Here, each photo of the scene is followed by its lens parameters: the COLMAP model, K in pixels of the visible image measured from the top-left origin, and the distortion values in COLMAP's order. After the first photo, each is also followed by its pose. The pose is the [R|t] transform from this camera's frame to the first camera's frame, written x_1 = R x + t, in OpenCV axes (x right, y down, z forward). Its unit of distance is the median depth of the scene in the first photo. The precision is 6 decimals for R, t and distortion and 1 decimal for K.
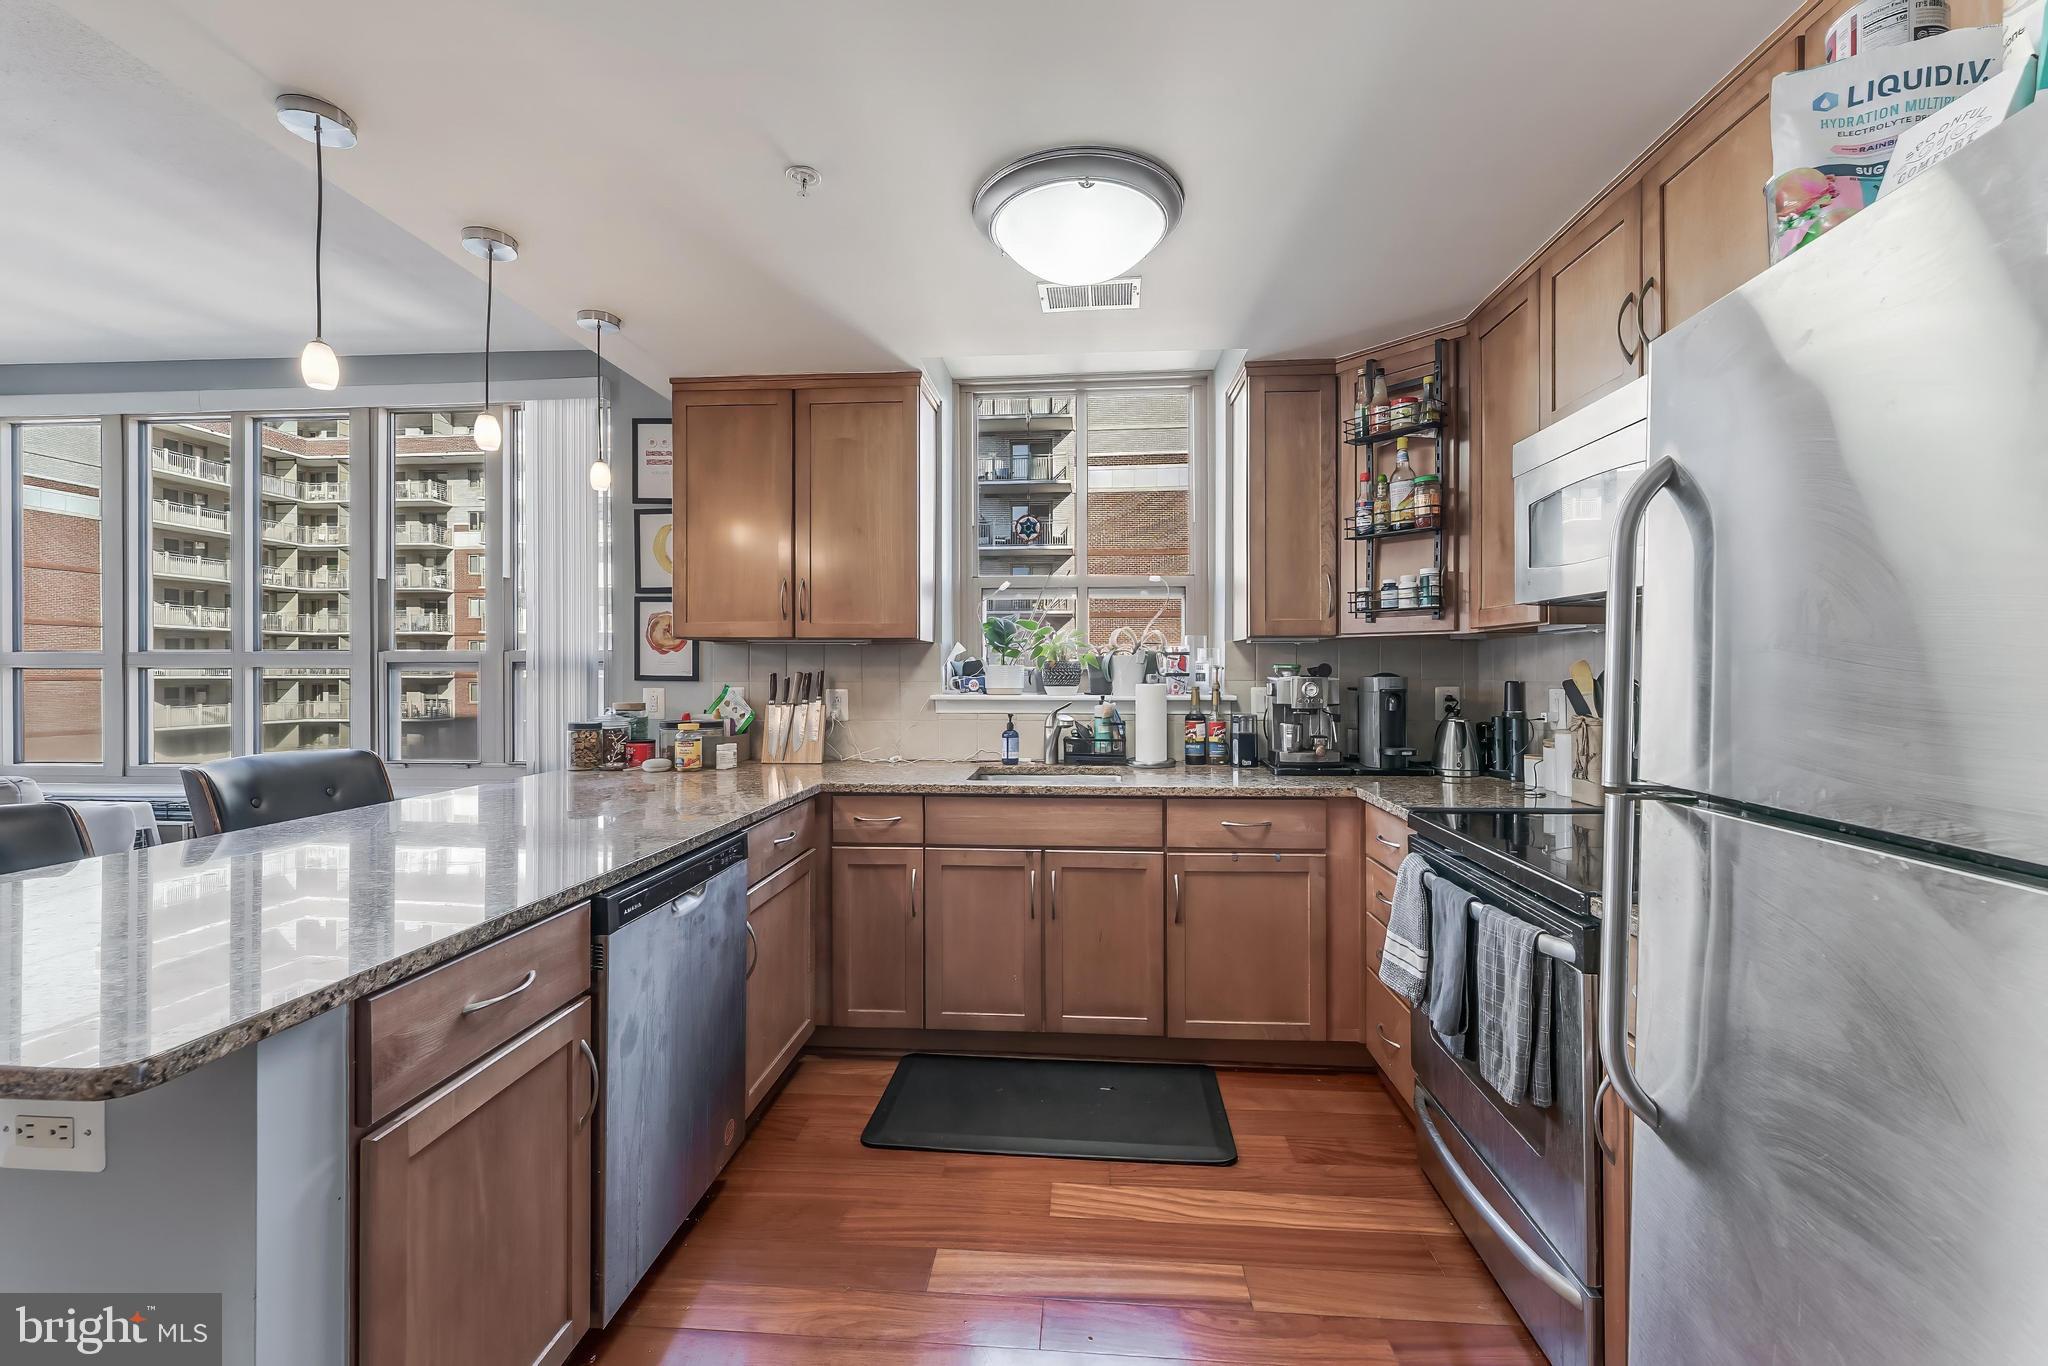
lens RADIAL K [[824.0, 0, 1029.5], [0, 824.0, 672.7], [0, 0, 1]] dist [0.000710, -0.000058]
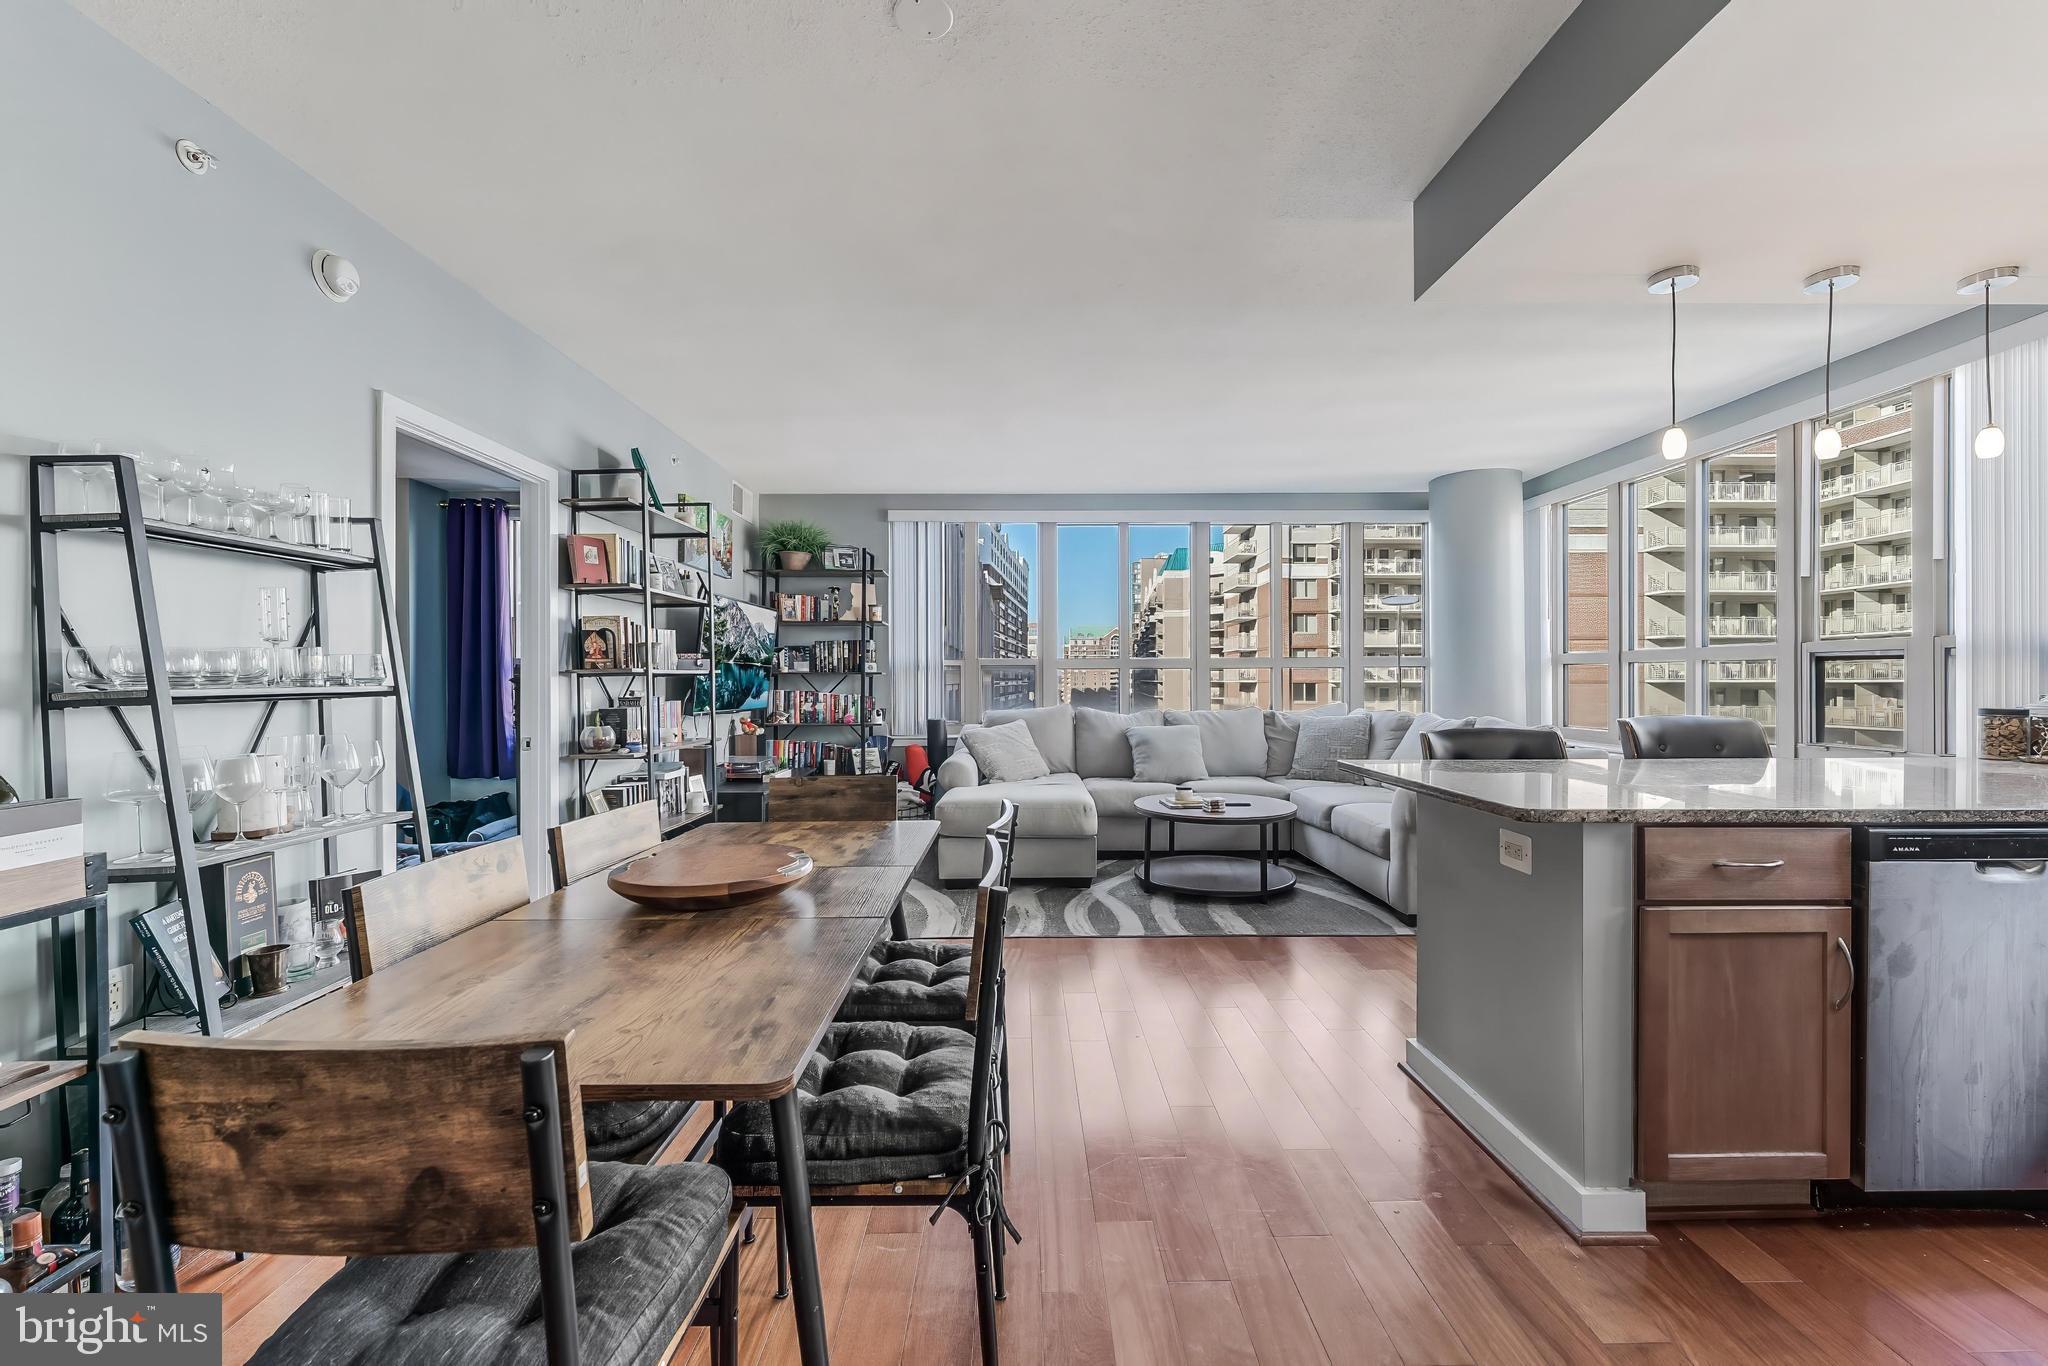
lens RADIAL K [[822.0, 0, 1032.7], [0, 822.0, 683.2], [0, 0, 1]] dist [0.001565, -0.000003]
pose [[0.083713, 0.005712, -0.996474, 0.283996], [0.000735, 0.999983, 0.005794, 0.027228], [0.996490, -0.001217, 0.083707, -0.150049]]
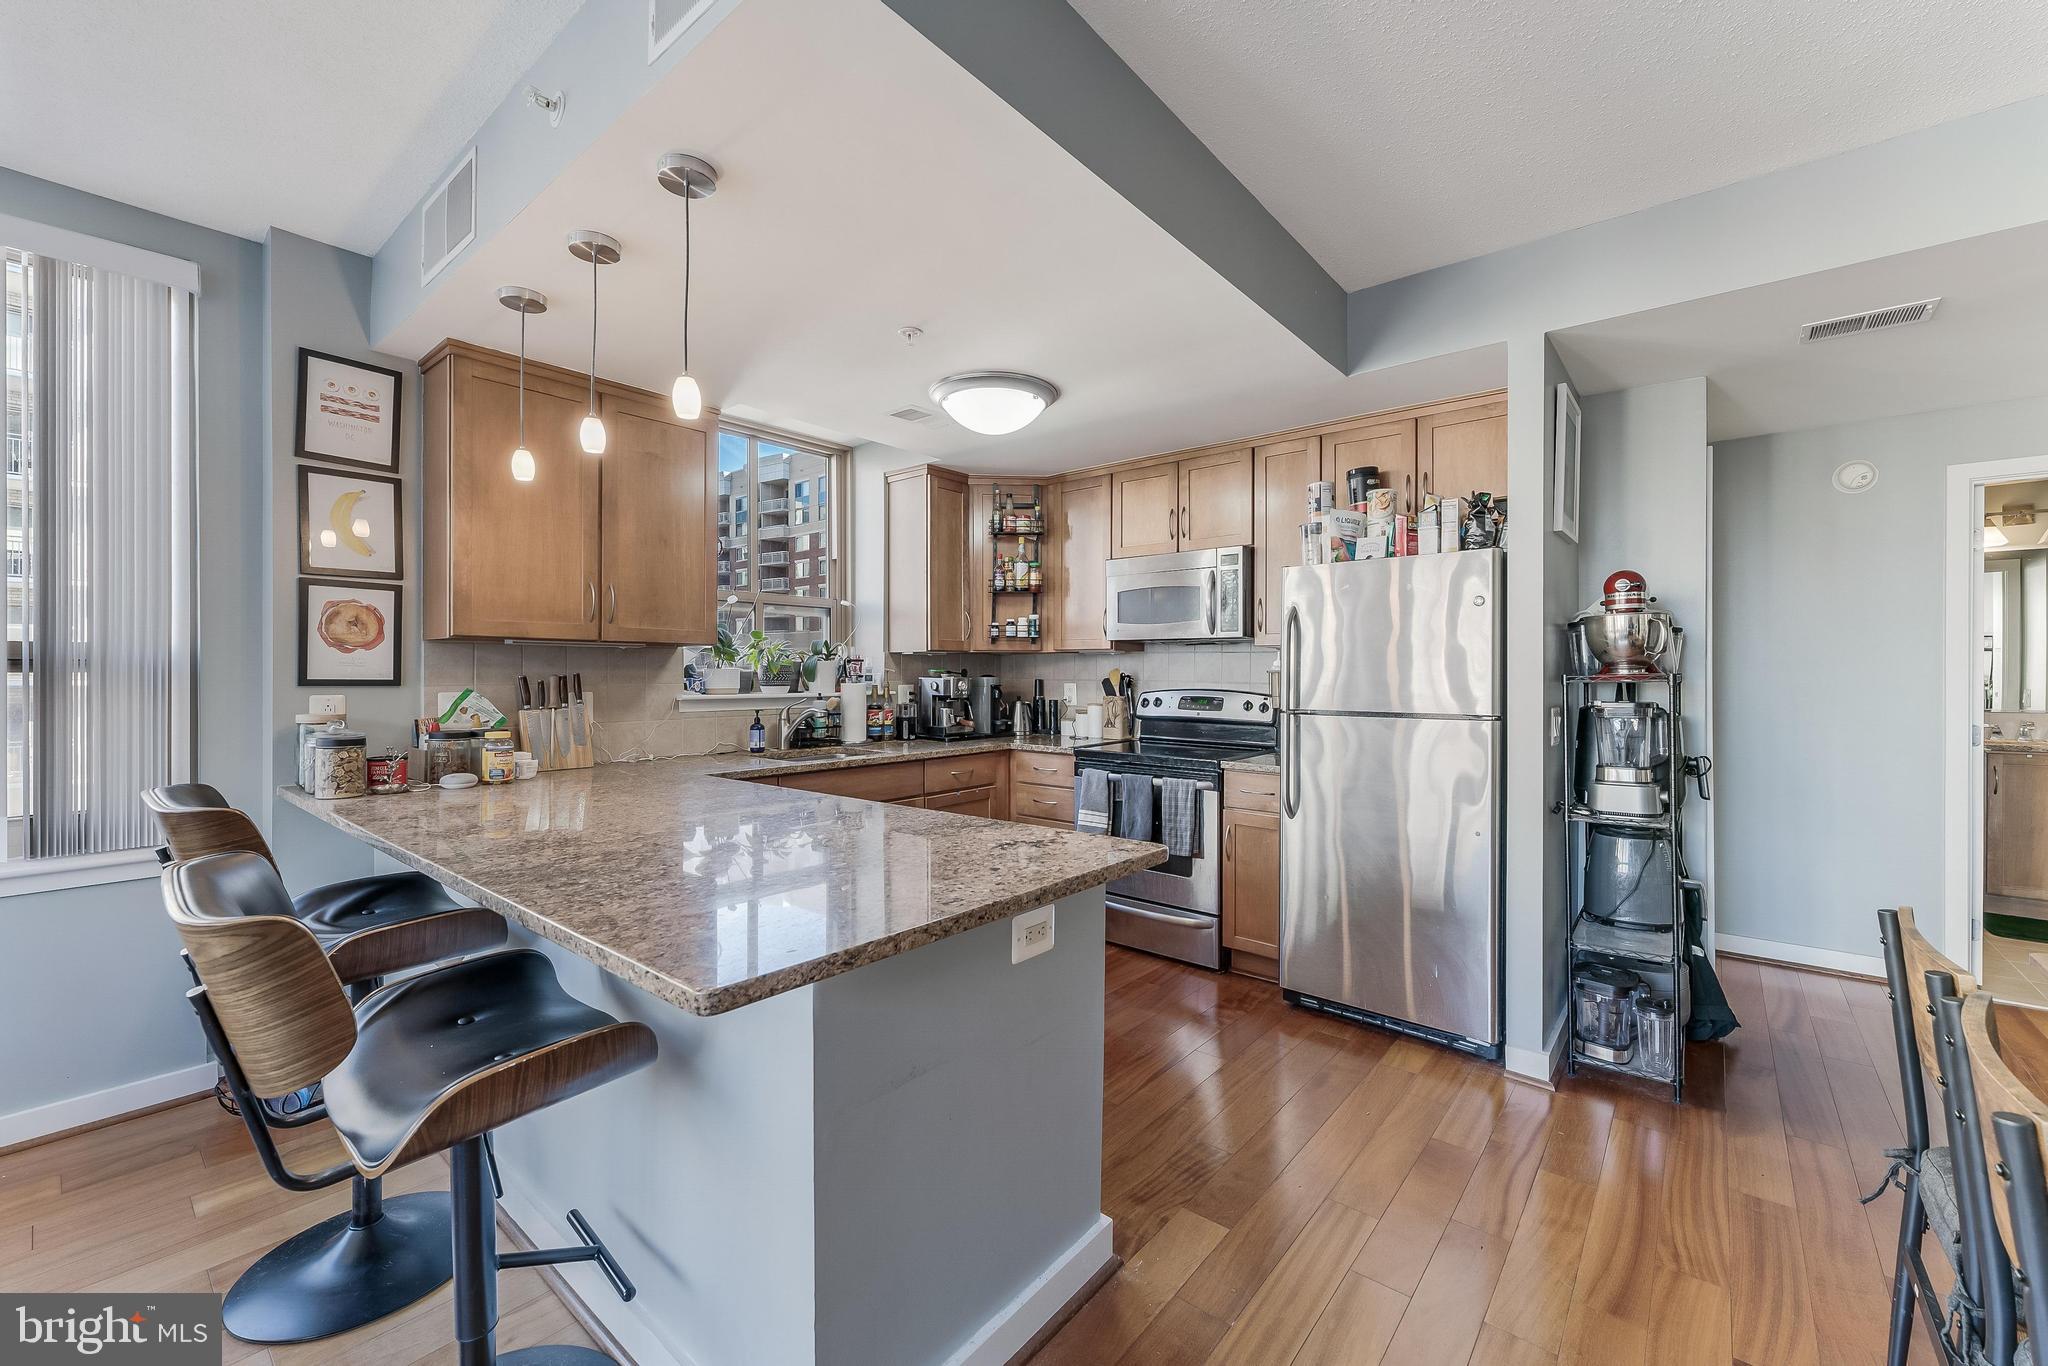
lens RADIAL K [[824.0, 0, 1029.5], [0, 824.0, 672.7], [0, 0, 1]] dist [0.000710, -0.000058]
pose [[0.582580, 0.000710, 0.812773, -0.821706], [0.000504, 0.999999, -0.001235, -0.001895], [-0.812773, 0.001130, 0.582579, -0.008131]]
